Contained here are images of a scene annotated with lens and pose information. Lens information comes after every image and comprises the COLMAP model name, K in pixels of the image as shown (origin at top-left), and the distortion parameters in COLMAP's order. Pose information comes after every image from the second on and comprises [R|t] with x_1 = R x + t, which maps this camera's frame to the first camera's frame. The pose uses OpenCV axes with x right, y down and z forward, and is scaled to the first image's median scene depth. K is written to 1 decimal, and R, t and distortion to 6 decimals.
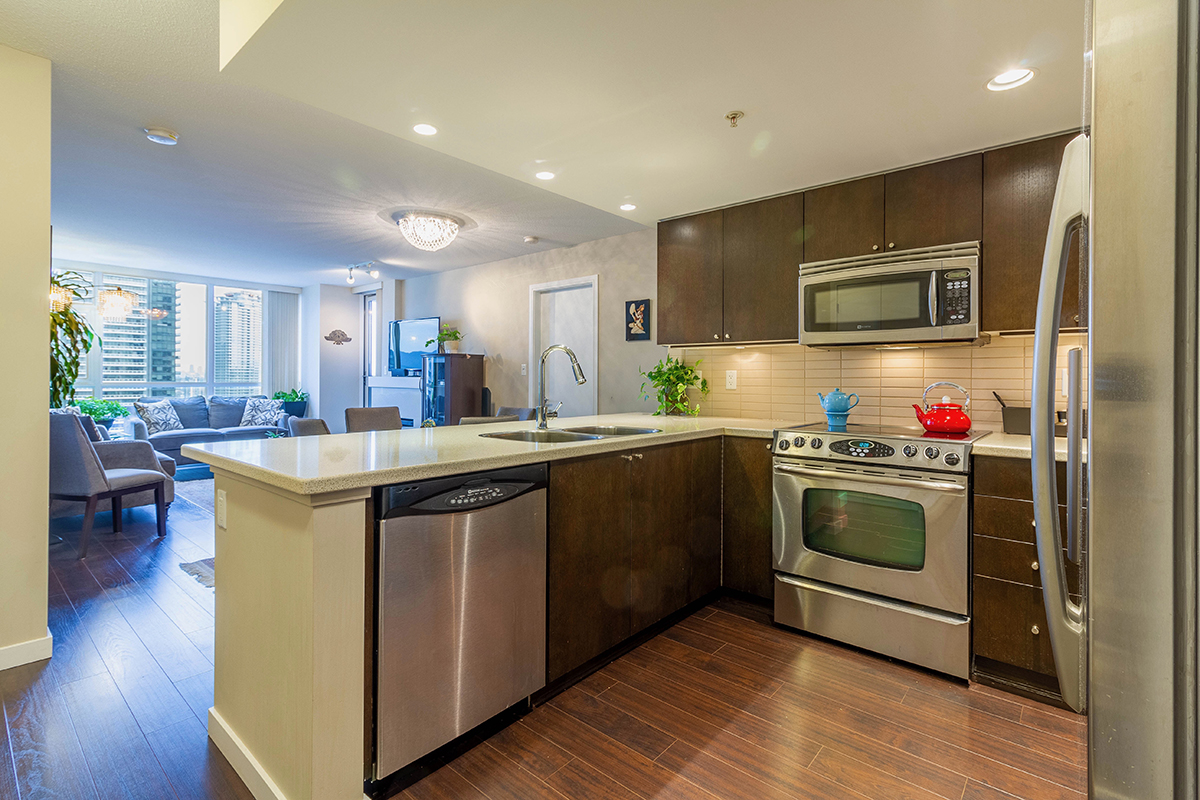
lens RADIAL K [[563.7, 0, 612.4], [0, 563.7, 378.3], [0, 0, 1]] dist [-0.003017, 0.002354]
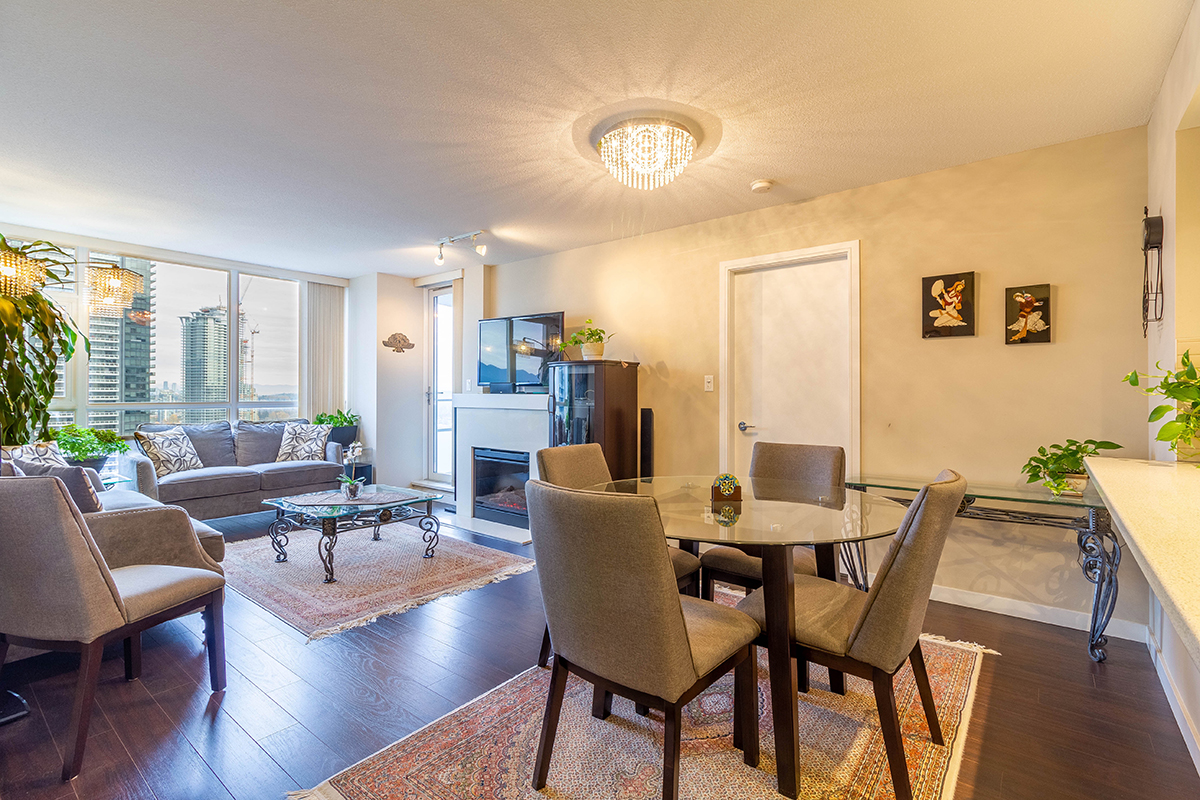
lens RADIAL K [[563.7, 0, 608.3], [0, 563.7, 391.3], [0, 0, 1]] dist [-0.003017, 0.002354]
pose [[0.999628, -0.002592, 0.027139, -0.286883], [0.002751, 0.999979, -0.005809, -0.001645], [-0.027123, 0.005881, 0.999615, 0.290720]]
